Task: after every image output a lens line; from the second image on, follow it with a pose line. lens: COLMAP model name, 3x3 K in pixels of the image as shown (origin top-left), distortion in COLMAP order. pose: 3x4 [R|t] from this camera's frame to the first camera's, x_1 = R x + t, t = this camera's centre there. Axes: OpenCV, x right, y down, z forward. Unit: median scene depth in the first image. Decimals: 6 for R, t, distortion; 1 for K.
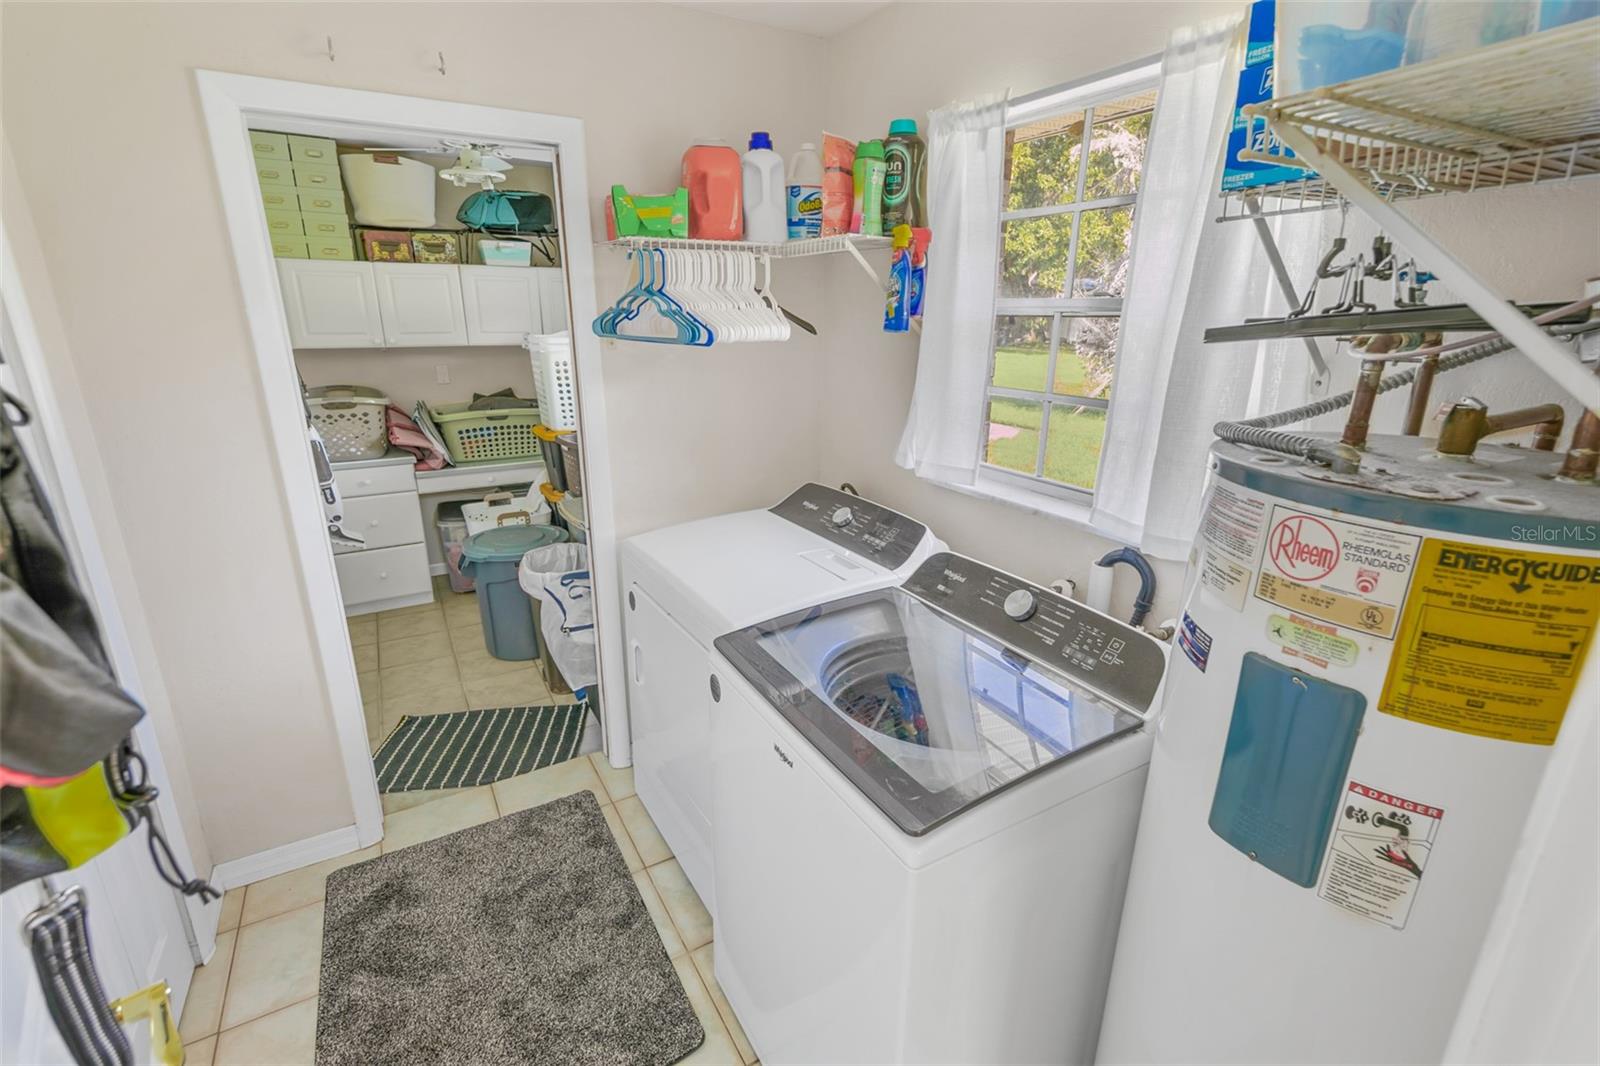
lens RADIAL K [[711.6, 0, 800.0], [0, 711.6, 533.0], [0, 0, 1]] dist [0.000833, 0.000069]
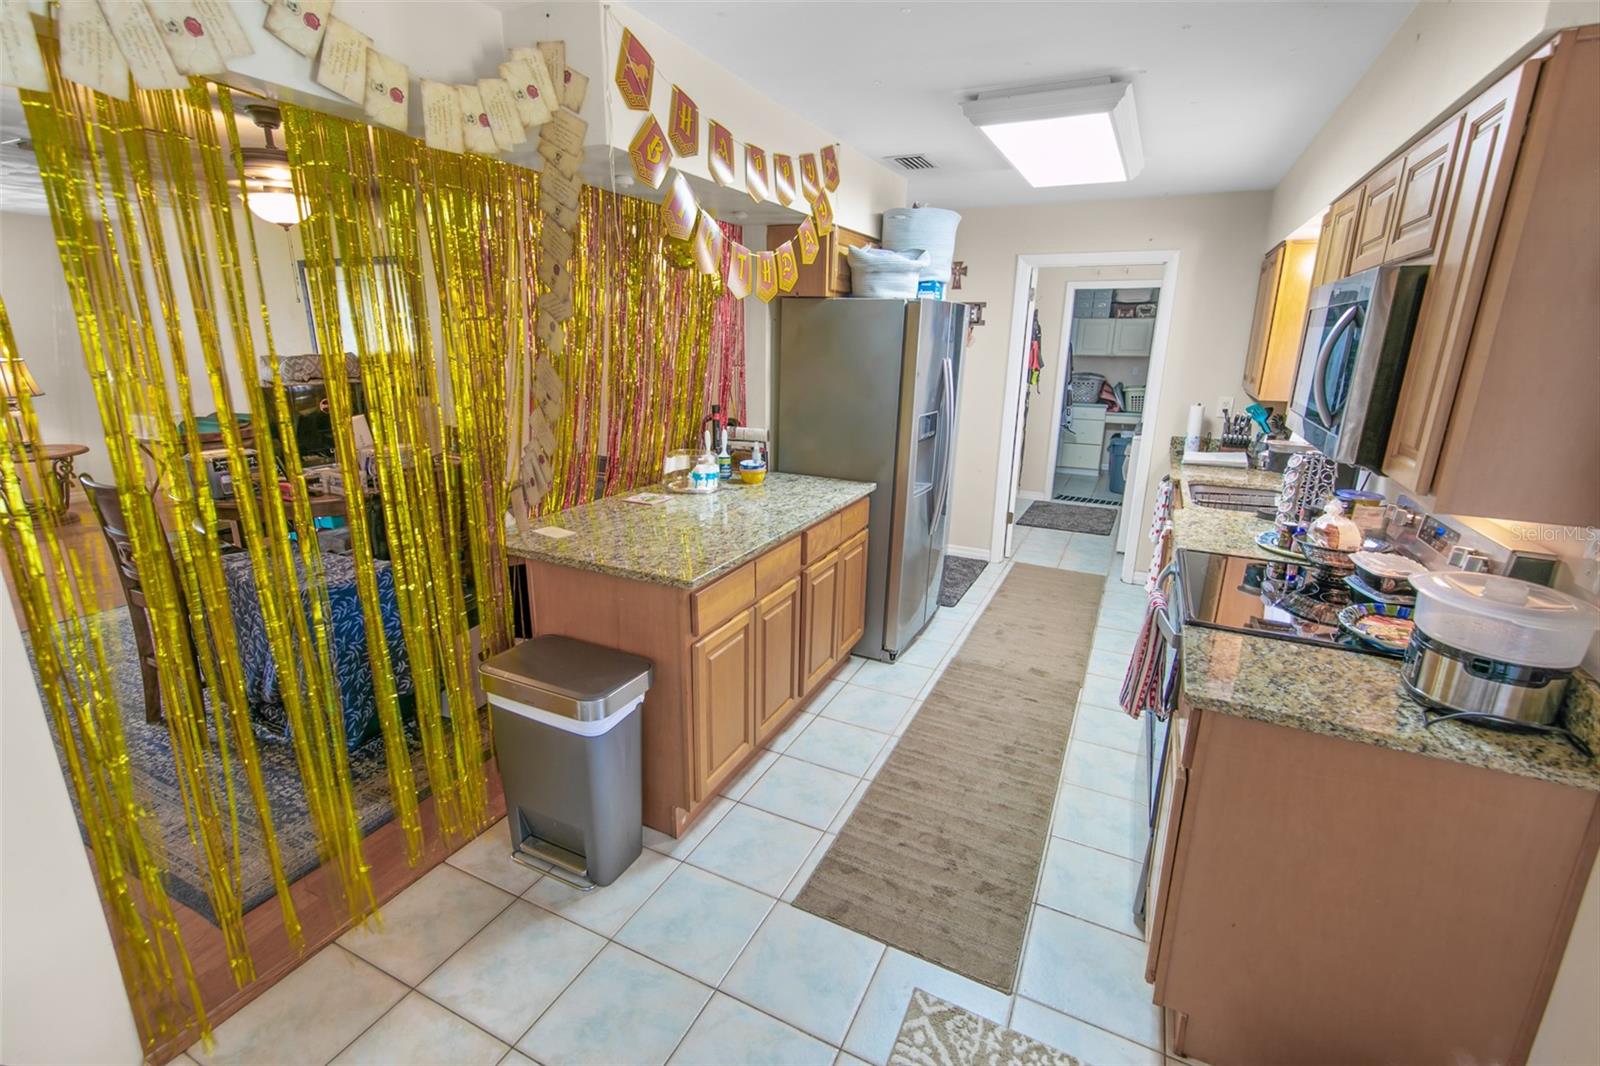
lens RADIAL K [[711.6, 0, 800.0], [0, 711.6, 533.0], [0, 0, 1]] dist [0.000833, 0.000069]
pose [[0.555370, 0.231105, -0.798846, 0.777259], [-0.263796, 0.959956, 0.094319, 0.315661], [0.788654, 0.158350, 0.594096, -0.994053]]
